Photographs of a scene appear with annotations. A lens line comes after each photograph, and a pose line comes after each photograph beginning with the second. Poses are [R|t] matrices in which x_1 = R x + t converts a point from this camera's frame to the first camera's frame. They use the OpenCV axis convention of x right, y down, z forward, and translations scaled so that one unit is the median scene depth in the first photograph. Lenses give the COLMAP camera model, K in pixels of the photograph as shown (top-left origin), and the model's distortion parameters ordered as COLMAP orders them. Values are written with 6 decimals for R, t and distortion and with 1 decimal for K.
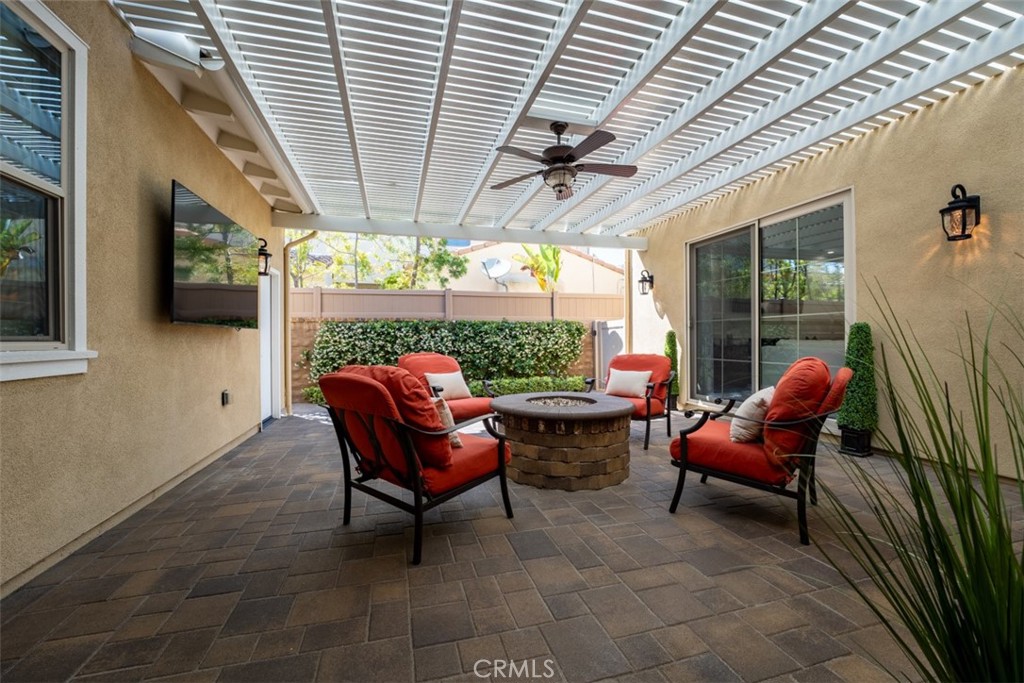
lens RADIAL K [[414.7, 0, 510.6], [0, 414.7, 339.0], [0, 0, 1]] dist [0.003949, -0.001006]
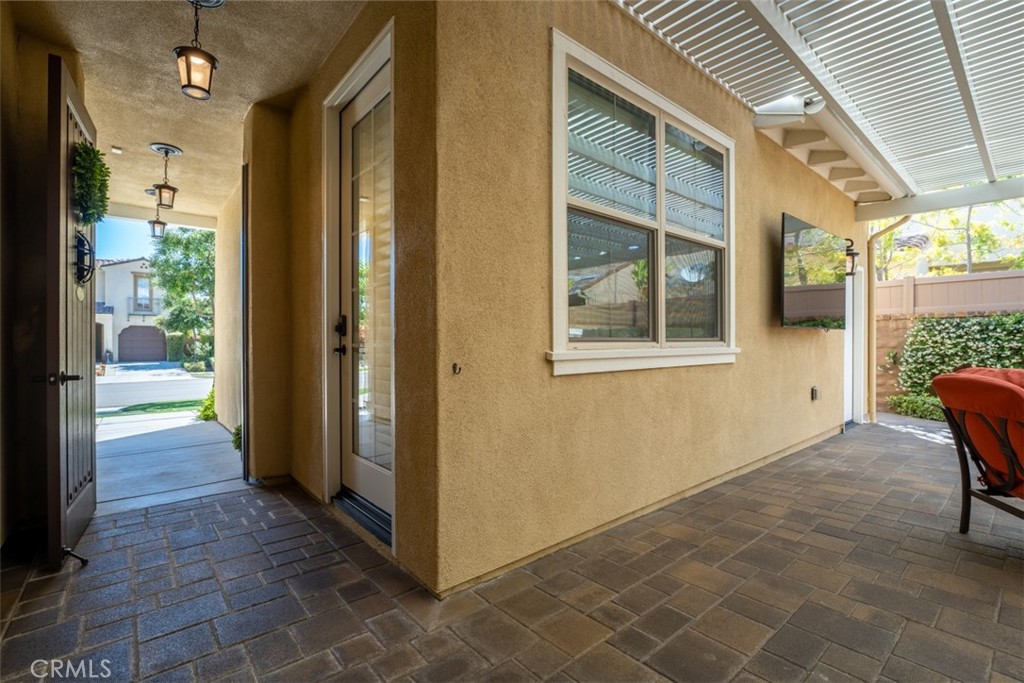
lens RADIAL K [[454.7, 0, 485.7], [0, 454.7, 344.7], [0, 0, 1]] dist [-0.029413, 0.003315]
pose [[0.381650, 0.008497, -0.924268, 0.079334], [0.002261, 0.999946, 0.010126, -0.000103], [0.924304, -0.005954, 0.381610, -0.276222]]
